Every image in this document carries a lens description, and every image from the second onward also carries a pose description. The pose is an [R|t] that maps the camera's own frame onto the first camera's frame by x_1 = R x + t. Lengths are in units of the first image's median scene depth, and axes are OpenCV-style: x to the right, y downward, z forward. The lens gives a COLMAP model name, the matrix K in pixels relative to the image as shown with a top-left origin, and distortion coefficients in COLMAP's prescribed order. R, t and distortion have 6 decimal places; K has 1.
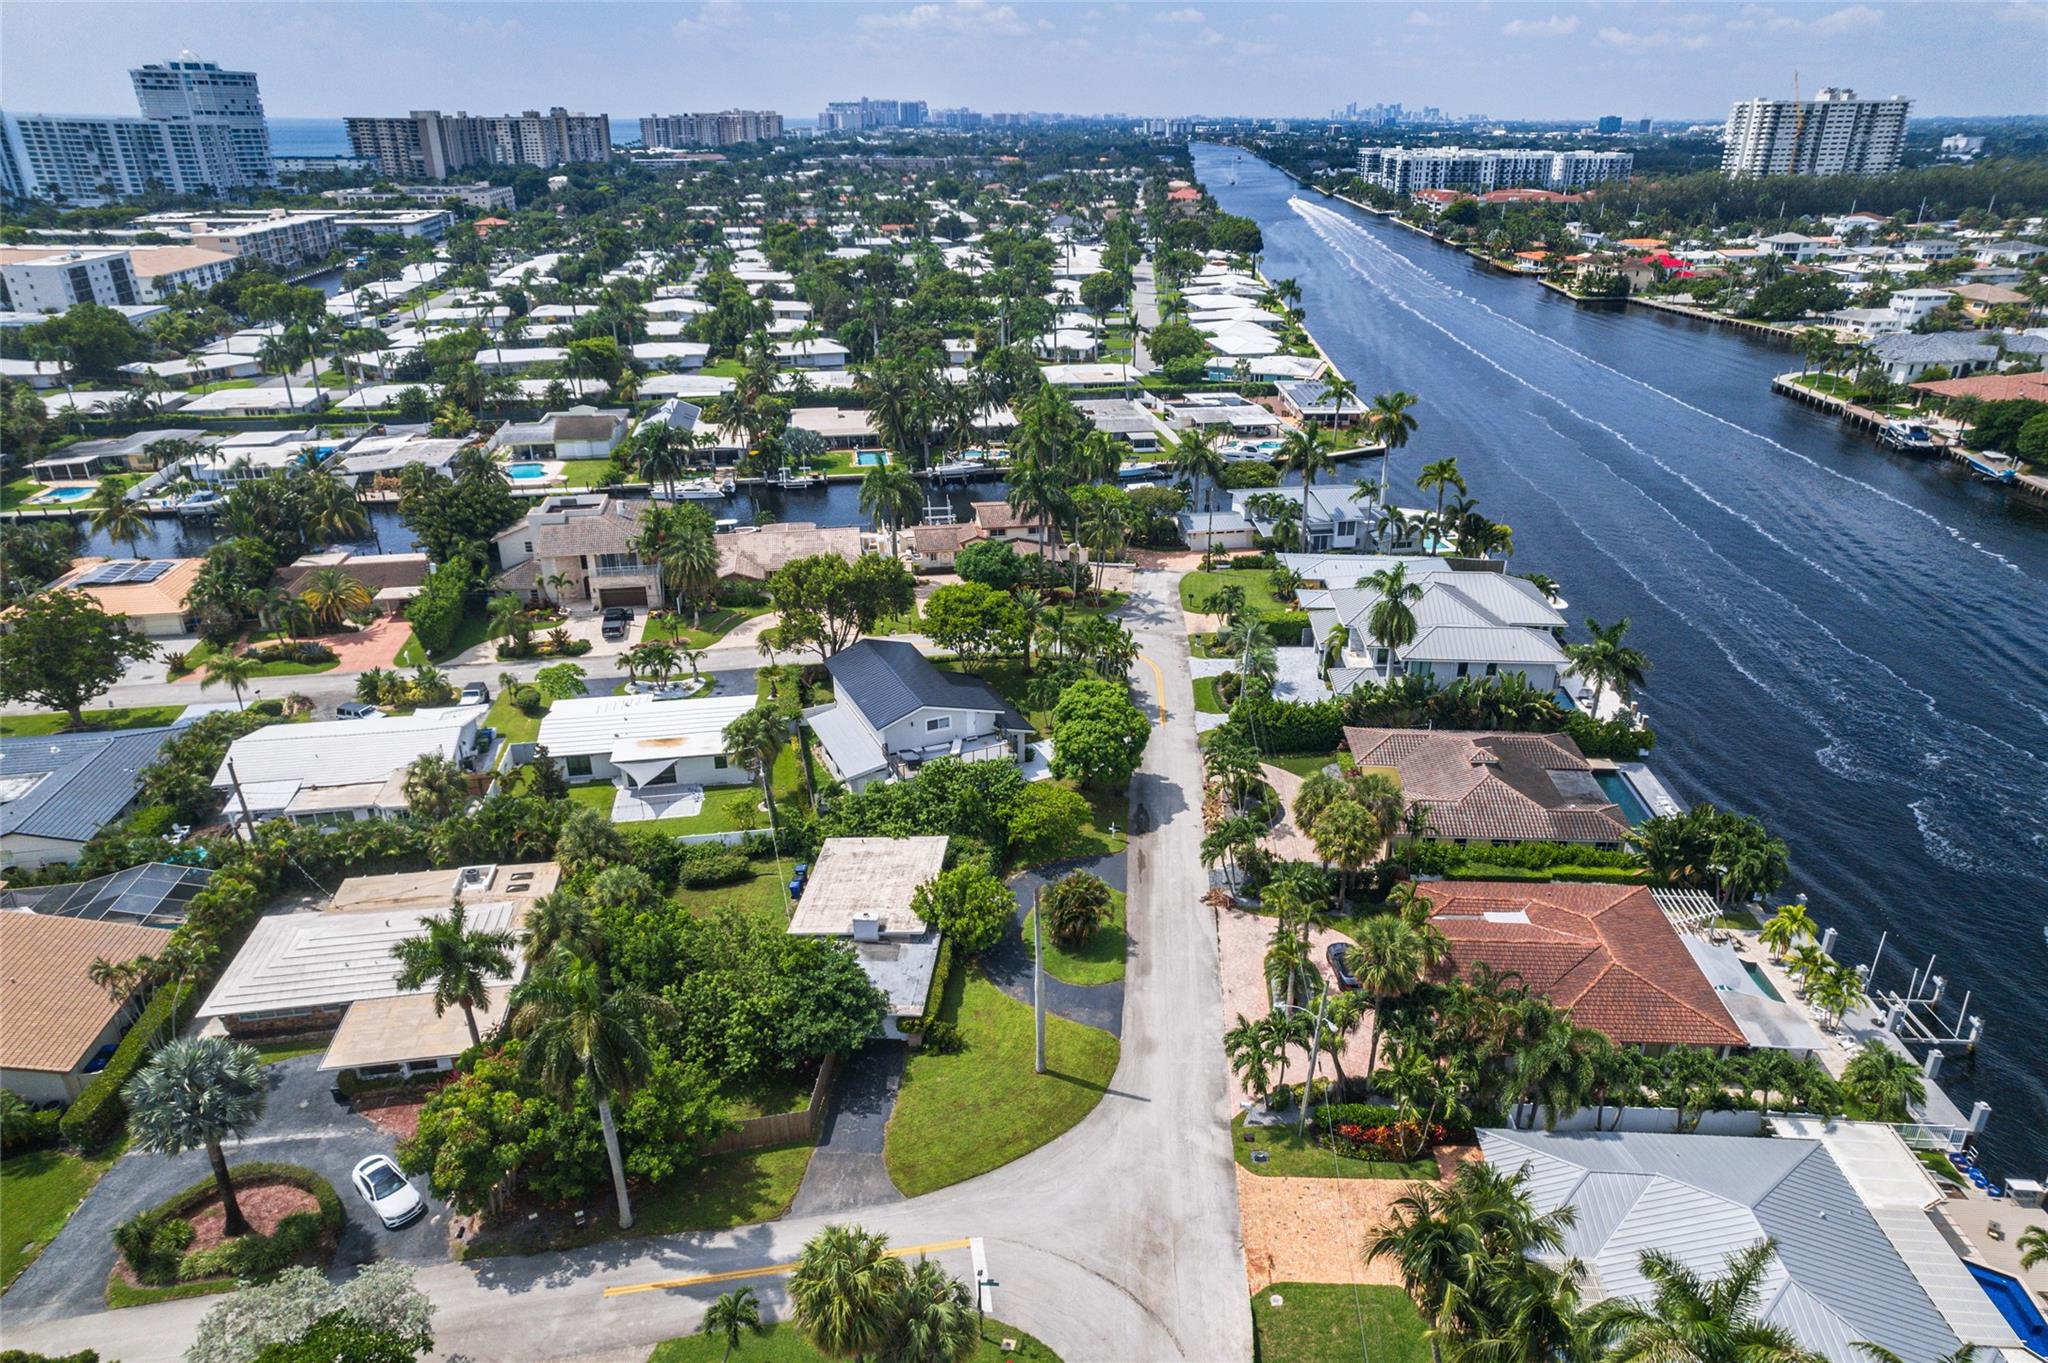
lens RADIAL K [[1262.2, 0, 1043.5], [0, 1262.2, 683.4], [0, 0, 1]] dist [-0.048818, 0.058108]
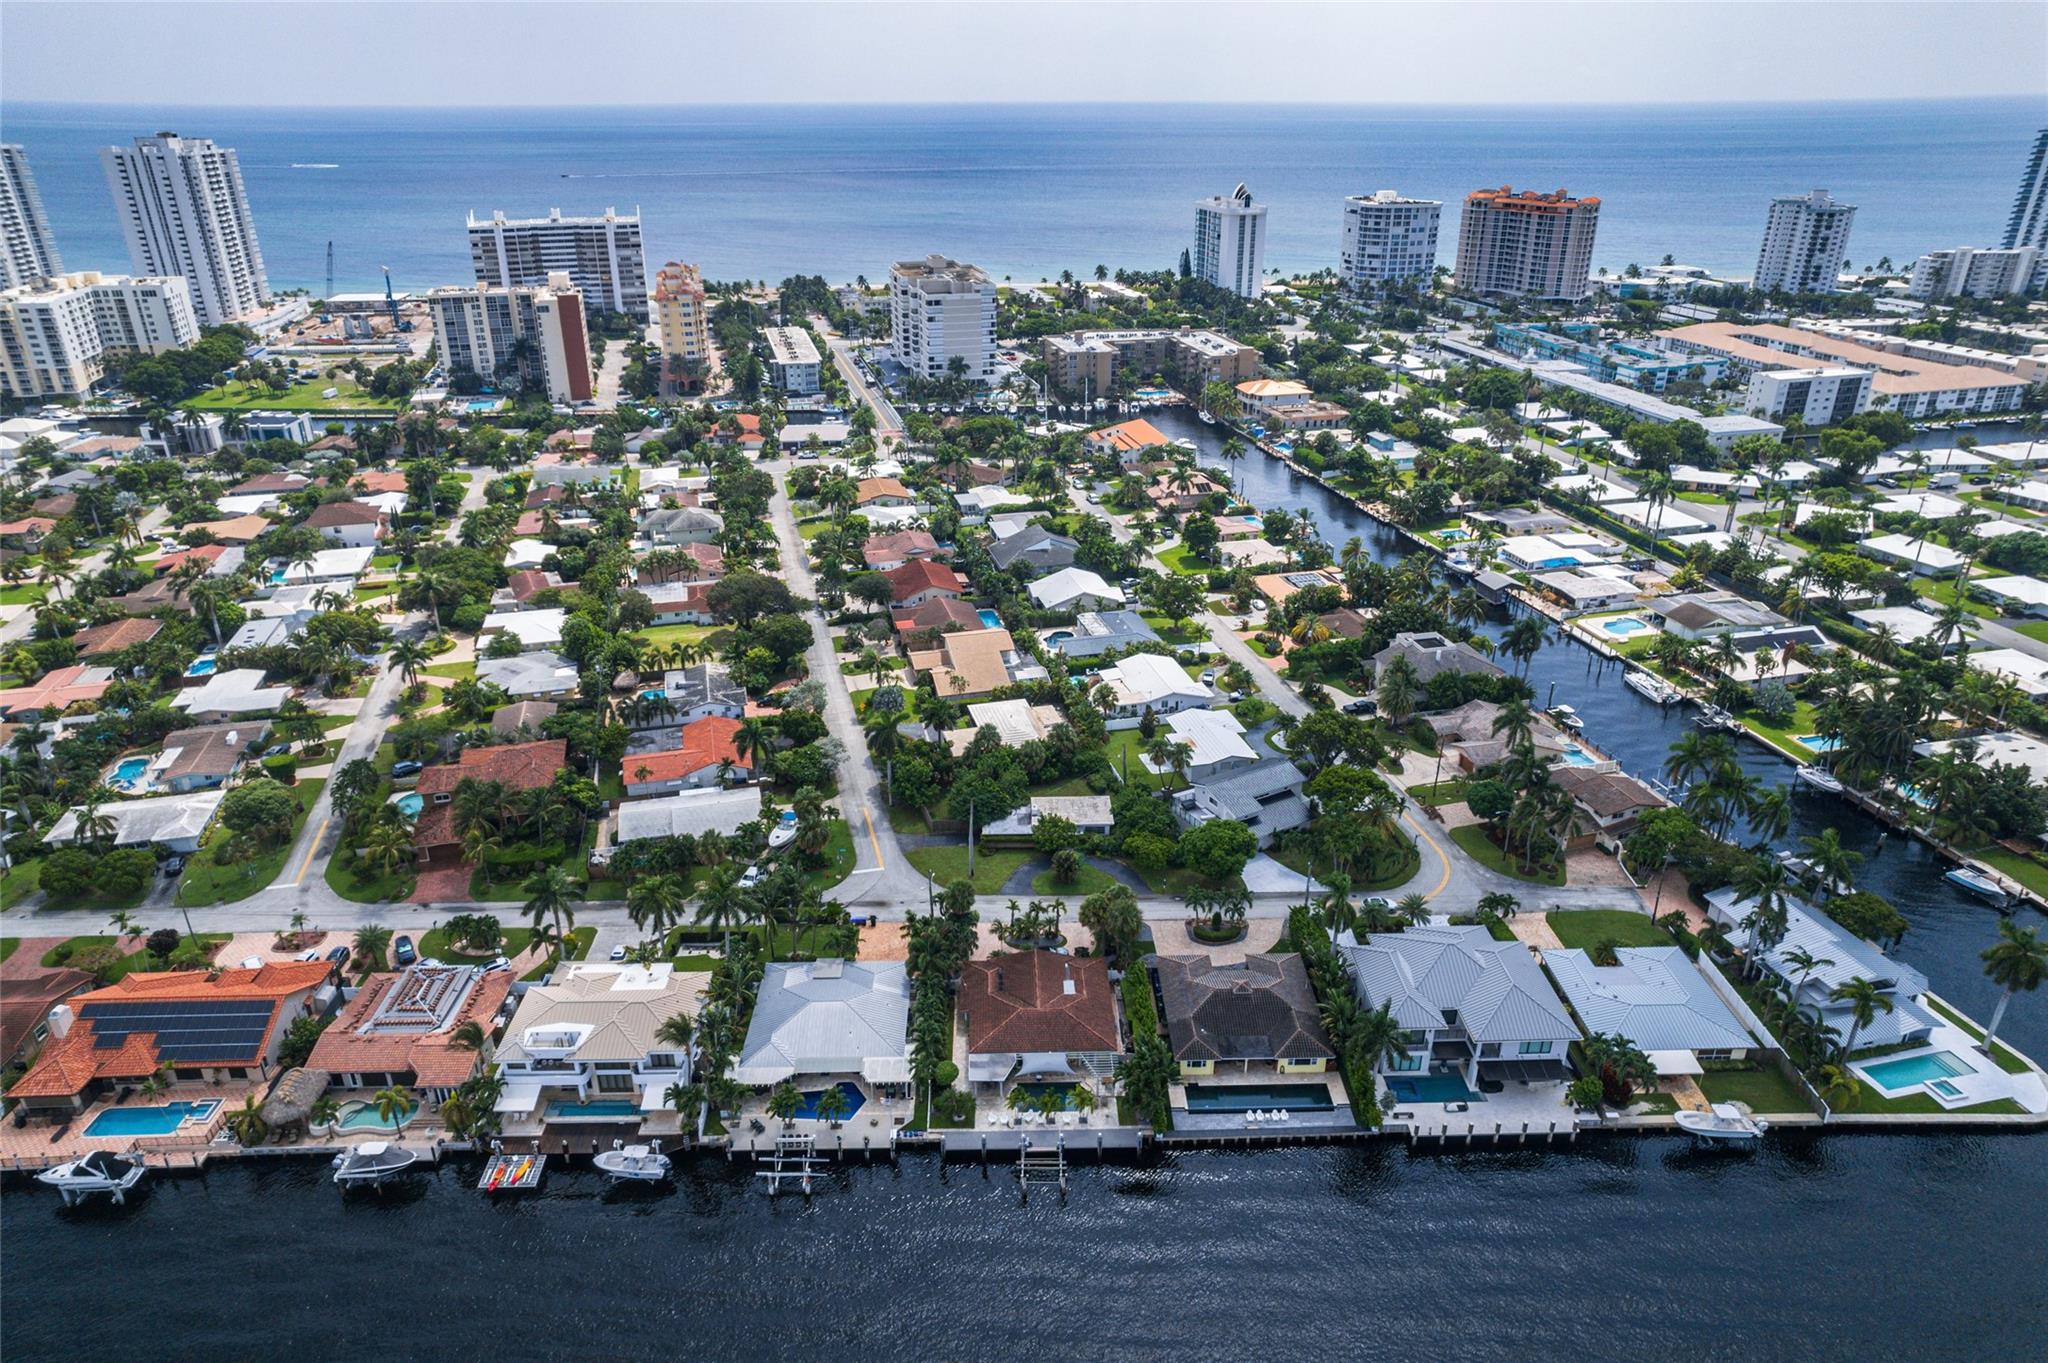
lens RADIAL K [[1262.2, 0, 1043.5], [0, 1262.2, 683.4], [0, 0, 1]] dist [-0.048818, 0.058108]
pose [[0.085755, 0.413981, -0.906237, 0.796816], [-0.410139, 0.843612, 0.346563, -0.347165], [0.907983, 0.341964, 0.242133, 0.159551]]
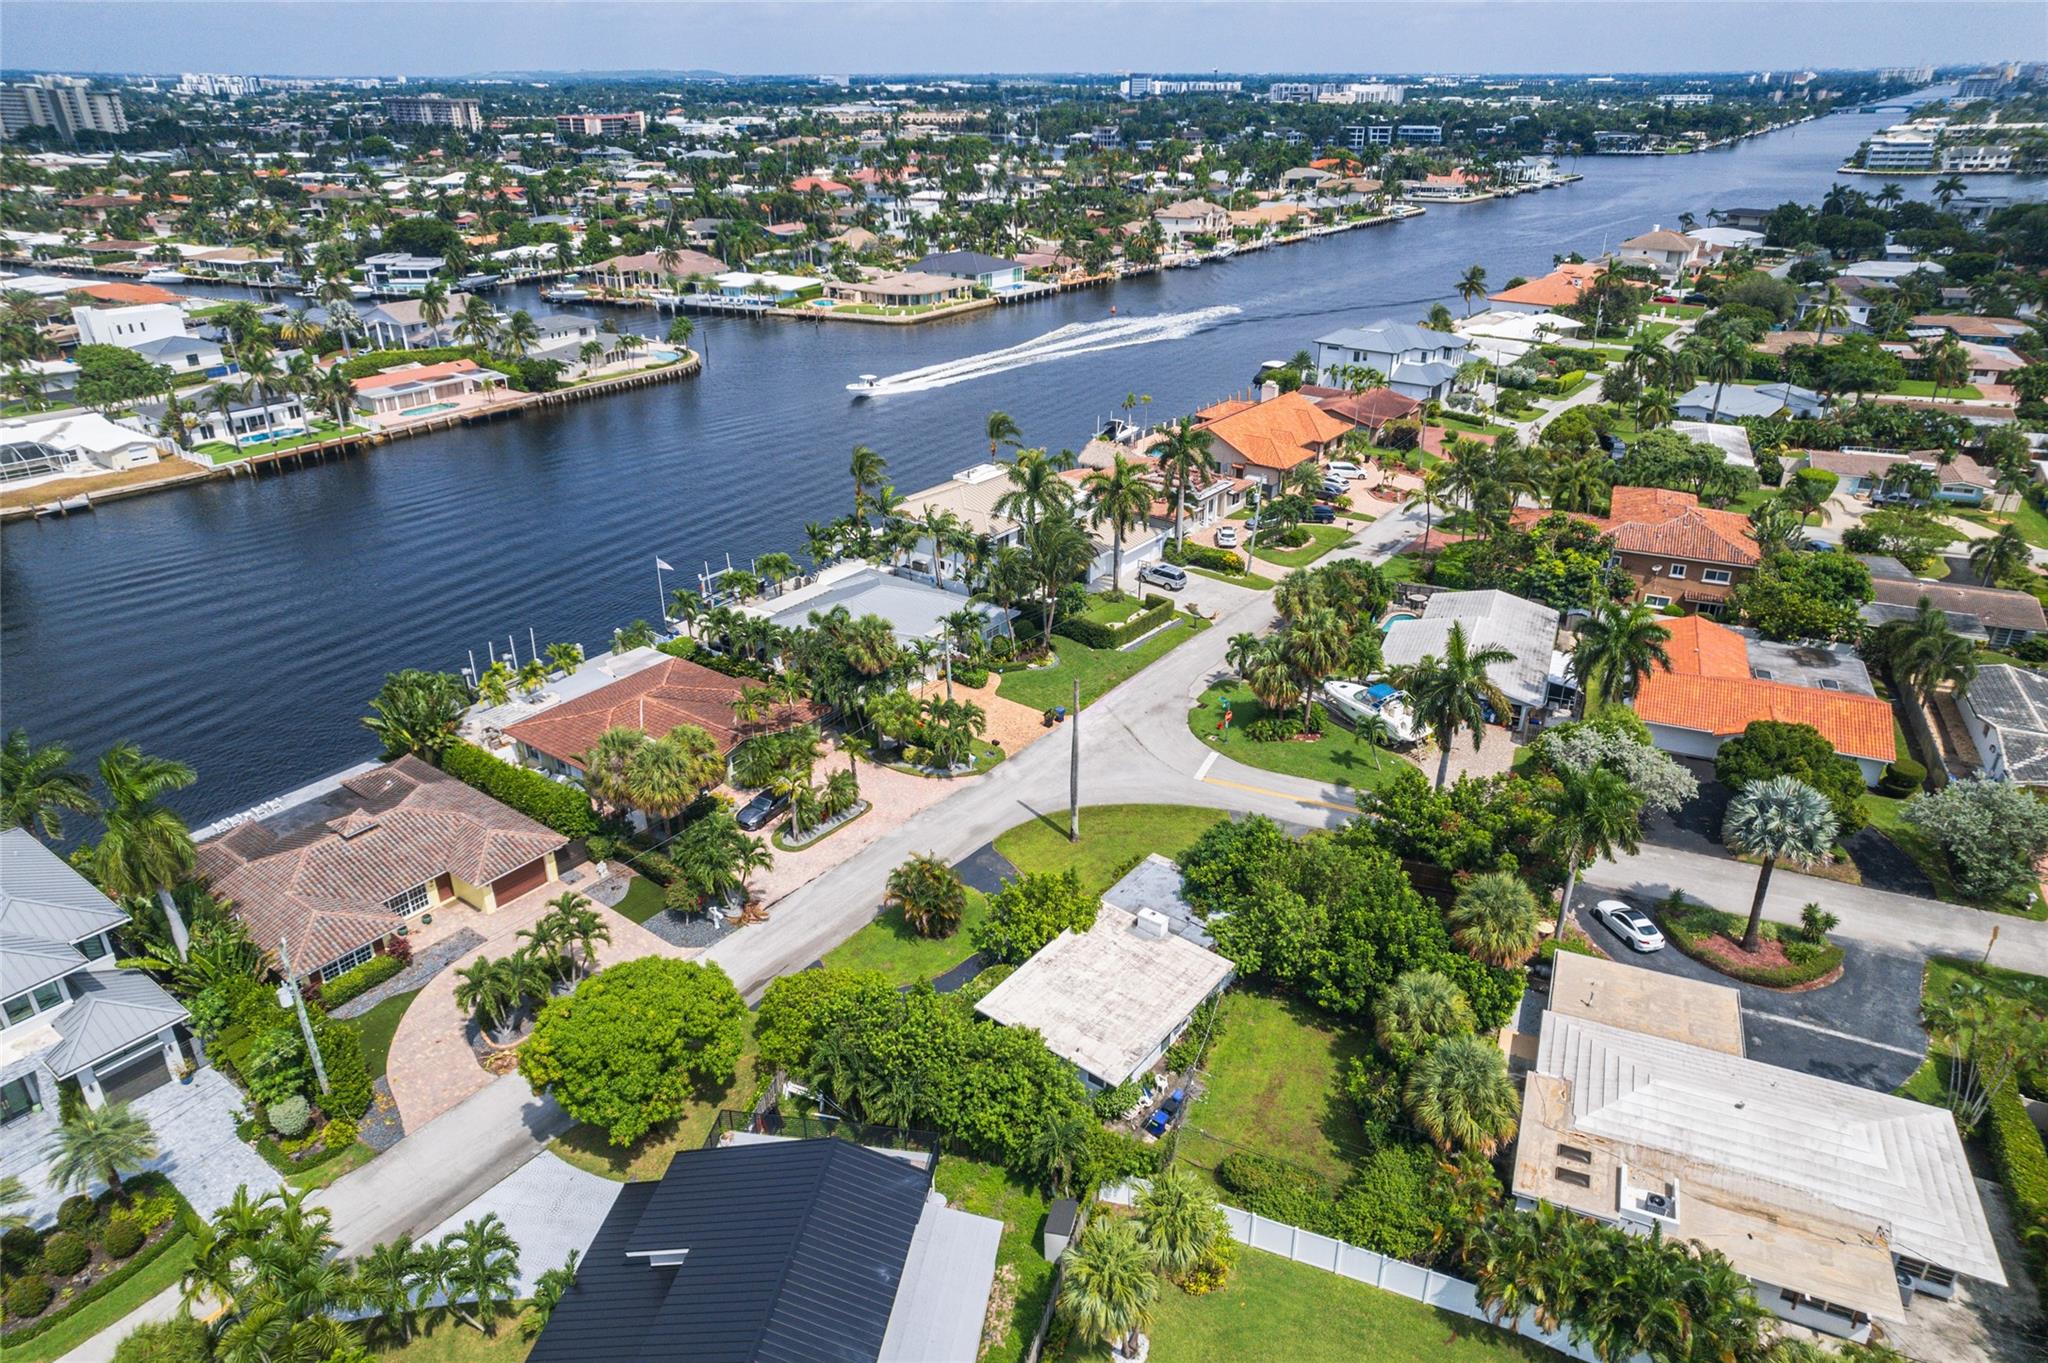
lens RADIAL K [[1342.4, 0, 1024.0], [0, 1342.4, 681.5], [0, 0, 1]] dist [-0.053470, 0.079726]
pose [[-0.837103, -0.226620, 0.497897, -0.211117], [0.222799, 0.690016, 0.688650, -0.256419], [-0.499619, 0.687402, -0.527124, 0.604587]]
